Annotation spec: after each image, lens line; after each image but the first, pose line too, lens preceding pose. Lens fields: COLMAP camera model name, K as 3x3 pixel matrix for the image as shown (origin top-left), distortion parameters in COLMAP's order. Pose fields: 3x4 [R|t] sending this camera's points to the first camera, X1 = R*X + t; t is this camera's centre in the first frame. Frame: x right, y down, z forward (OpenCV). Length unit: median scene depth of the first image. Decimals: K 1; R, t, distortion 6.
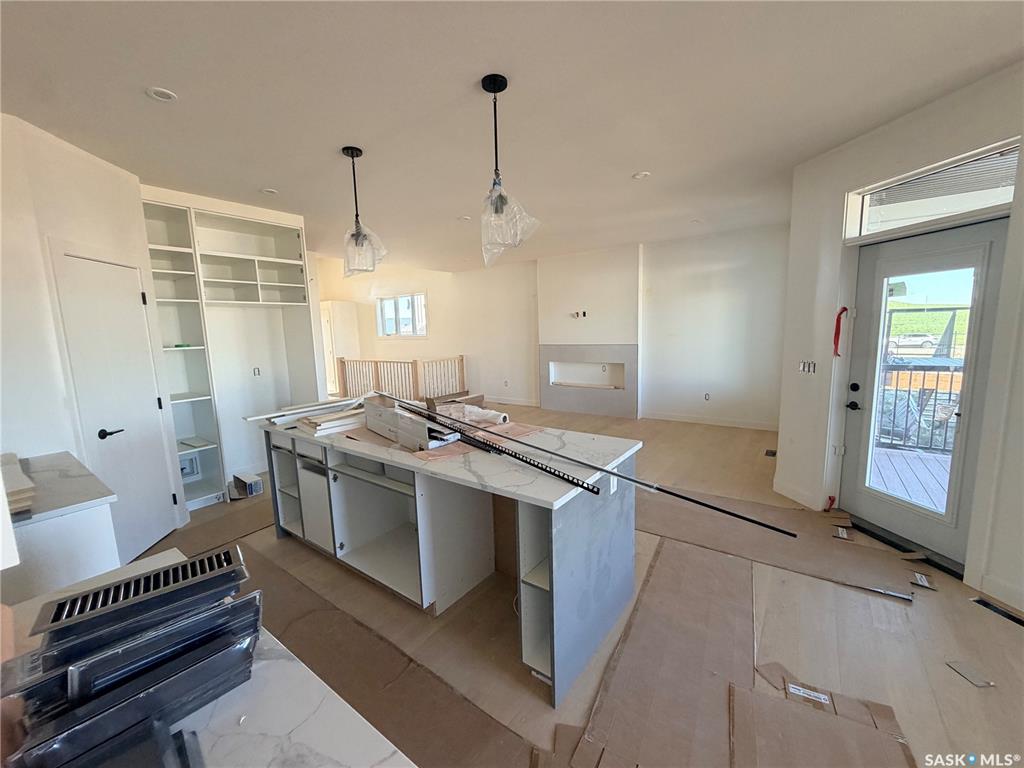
lens RADIAL K [[407.7, 0, 509.6], [0, 407.7, 384.4], [0, 0, 1]] dist [-0.000750, -0.000157]
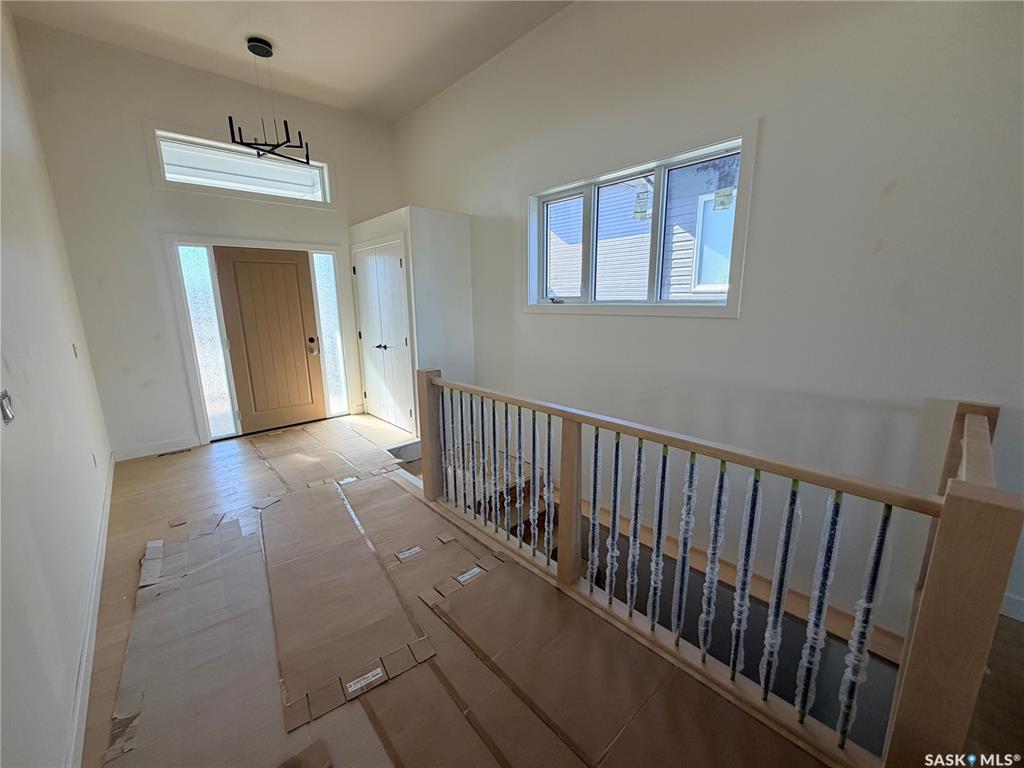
lens RADIAL K [[407.7, 0, 509.6], [0, 407.7, 384.4], [0, 0, 1]] dist [-0.000750, -0.000157]
pose [[0.977790, 0.062811, -0.199956, -0.293878], [-0.047480, 0.995618, 0.080569, -0.083395], [0.204140, -0.069286, 0.976487, 0.712232]]
